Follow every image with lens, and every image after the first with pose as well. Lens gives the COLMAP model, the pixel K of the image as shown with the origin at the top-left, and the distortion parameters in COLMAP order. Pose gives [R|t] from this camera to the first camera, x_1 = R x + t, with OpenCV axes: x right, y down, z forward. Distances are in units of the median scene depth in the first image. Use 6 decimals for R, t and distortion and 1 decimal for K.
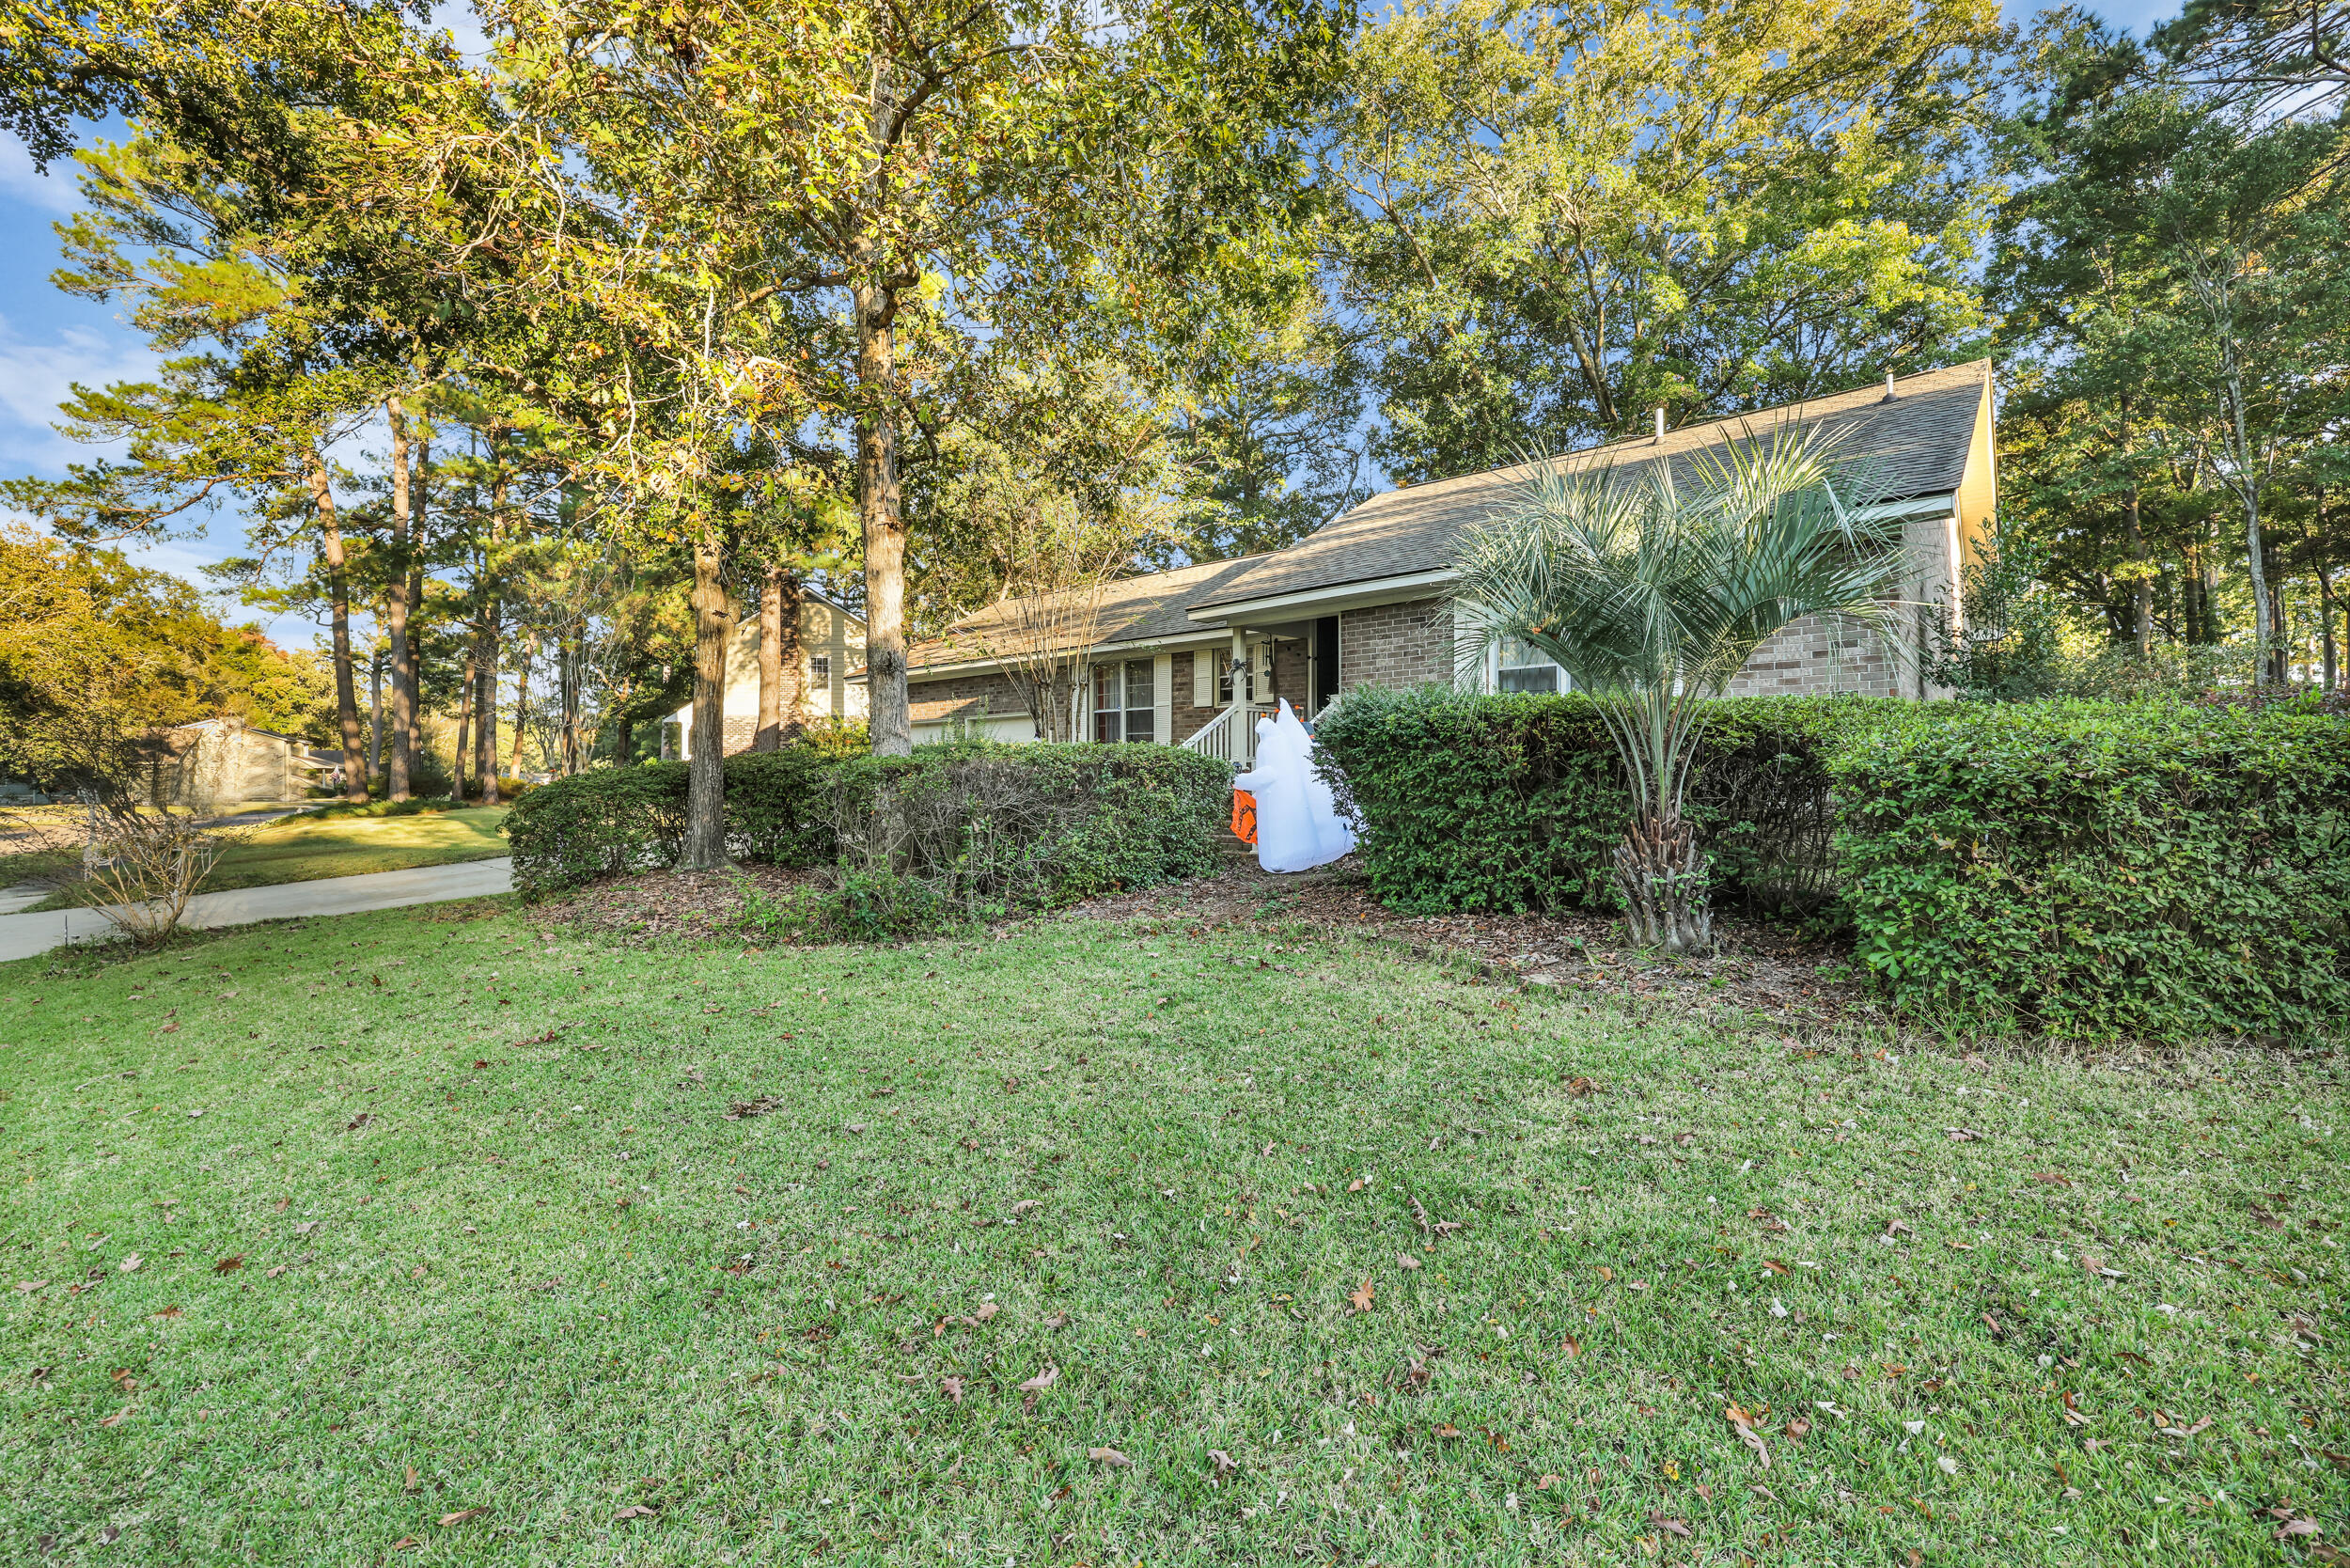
lens RADIAL K [[1464.4, 0, 1119.1], [0, 1464.4, 817.3], [0, 0, 1]] dist [0.006319, -0.000489]
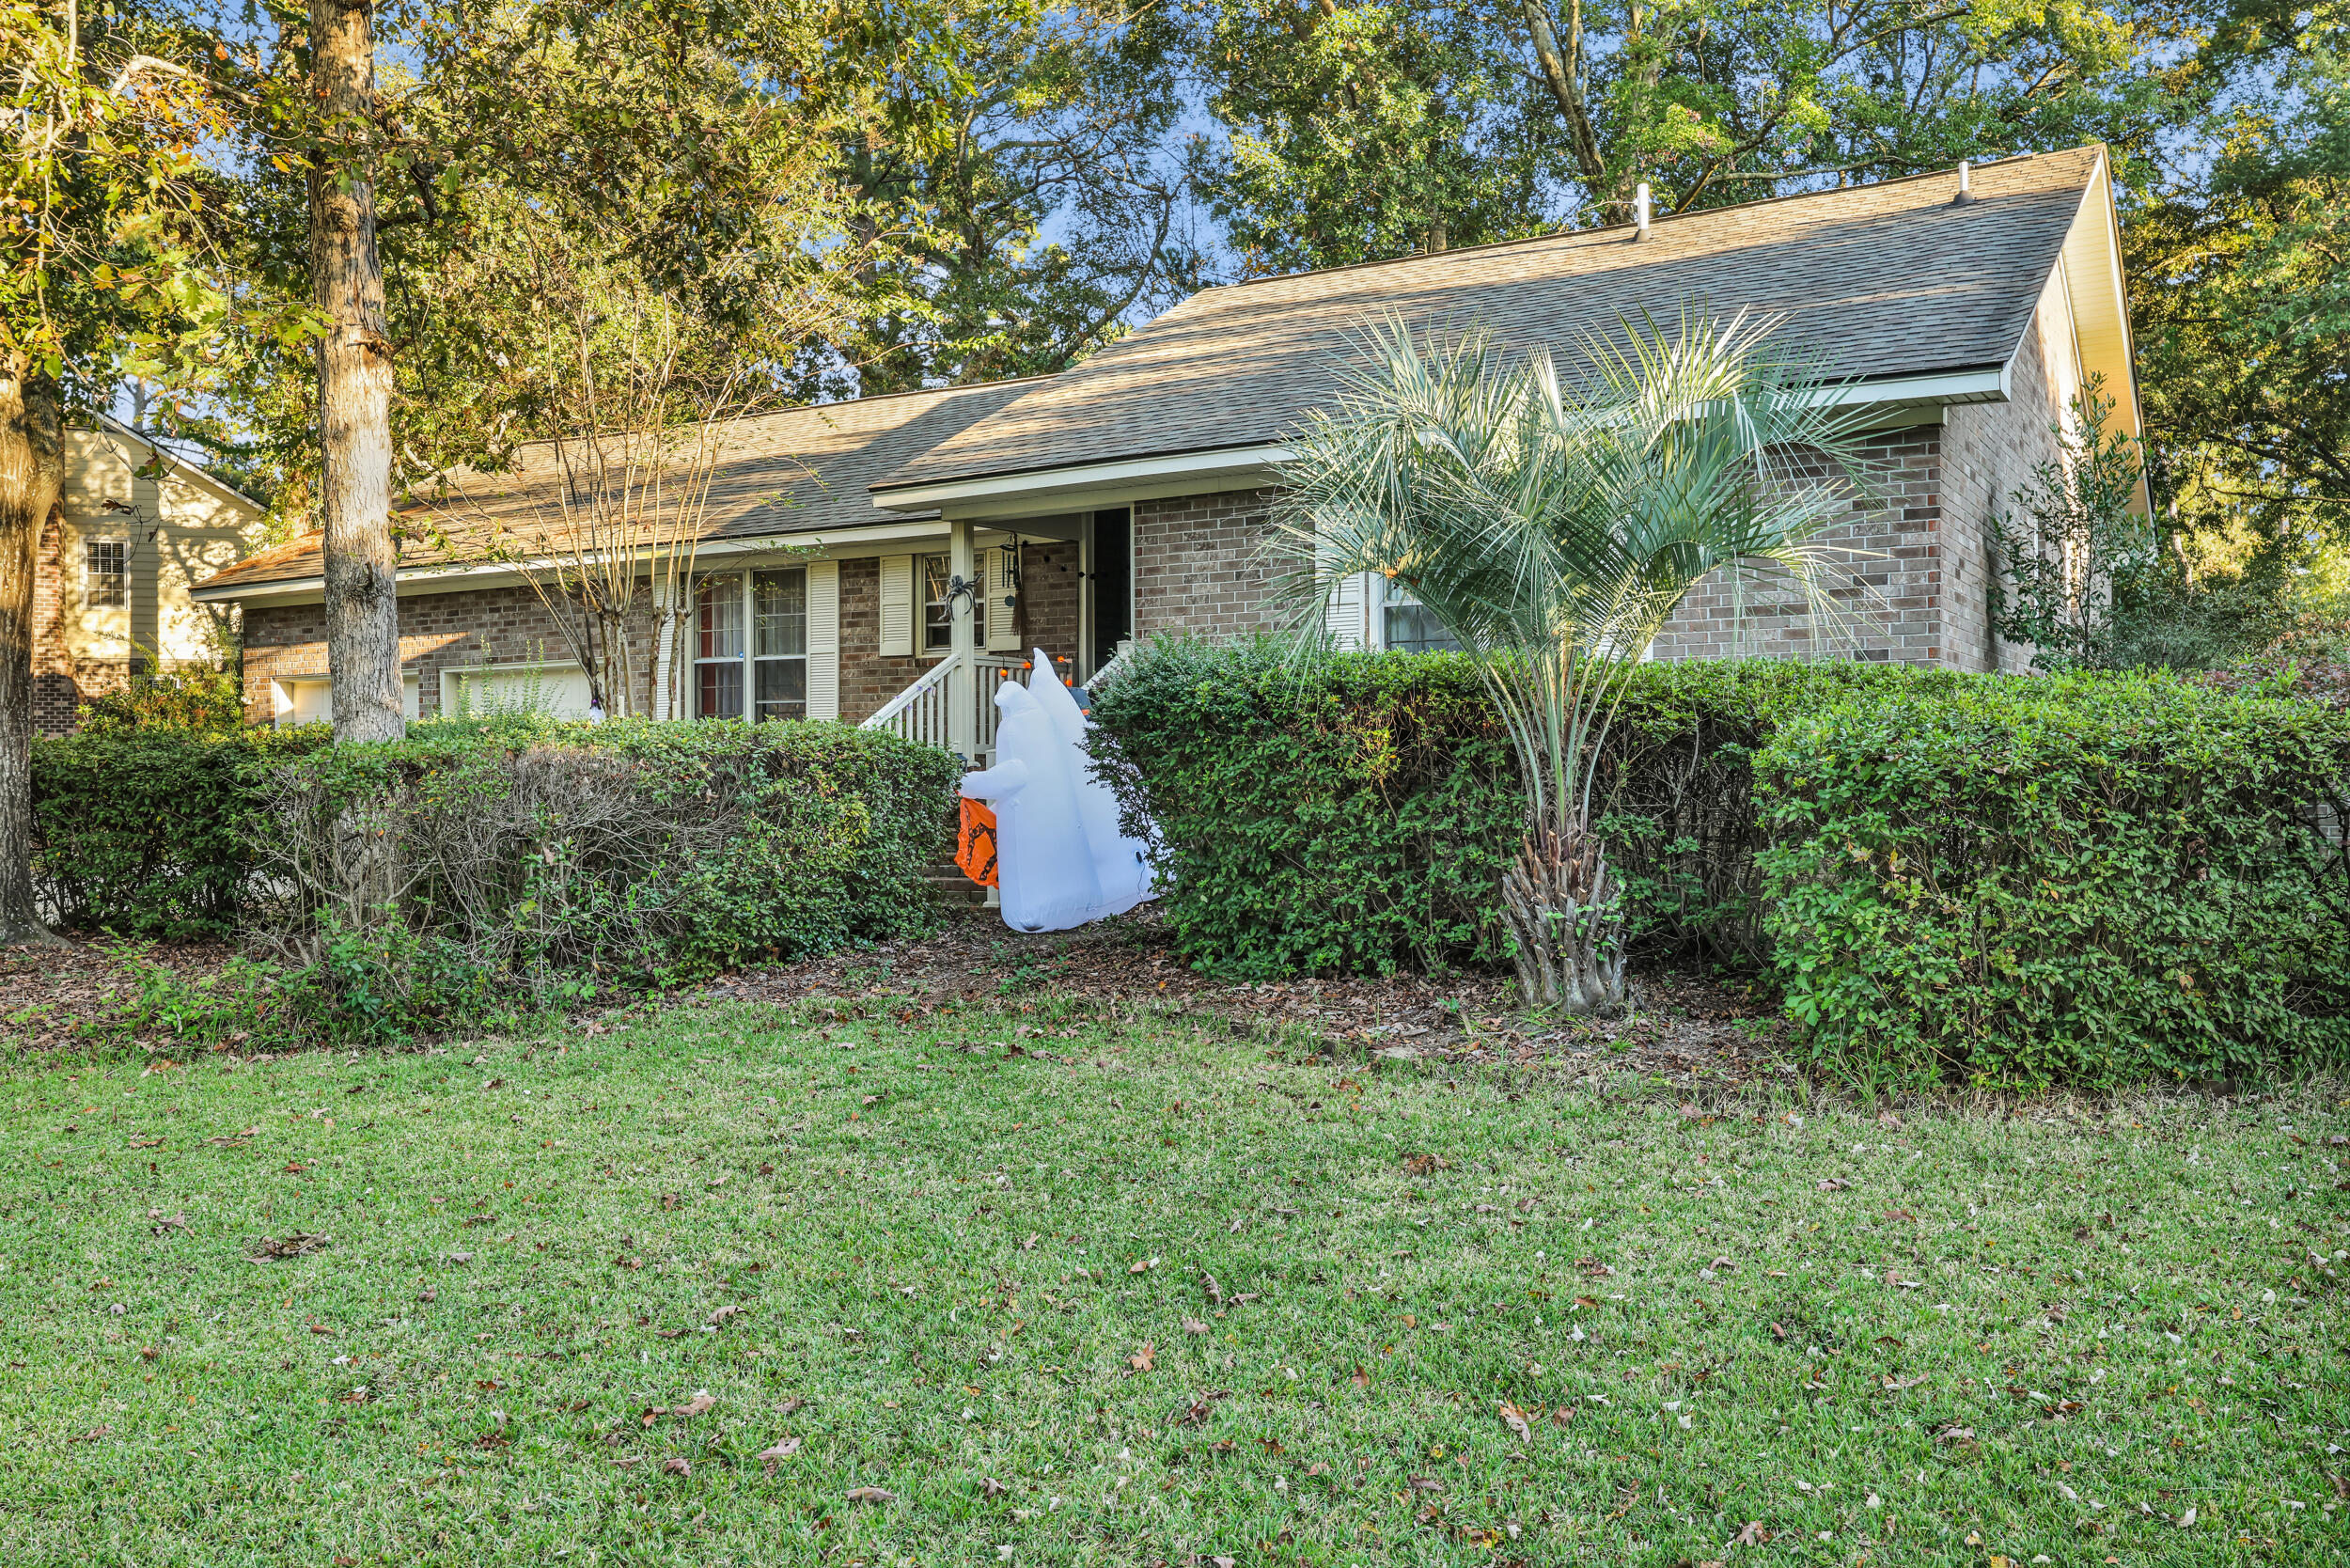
lens RADIAL K [[3189.7, 0, 1173.6], [0, 3189.7, 786.3], [0, 0, 1]] dist [-0.009061, 0.000000]
pose [[0.987657, 0.000851, 0.156627, -0.062369], [0.003522, 0.999612, -0.027639, 0.019726], [-0.156590, 0.027849, 0.987271, -0.487776]]
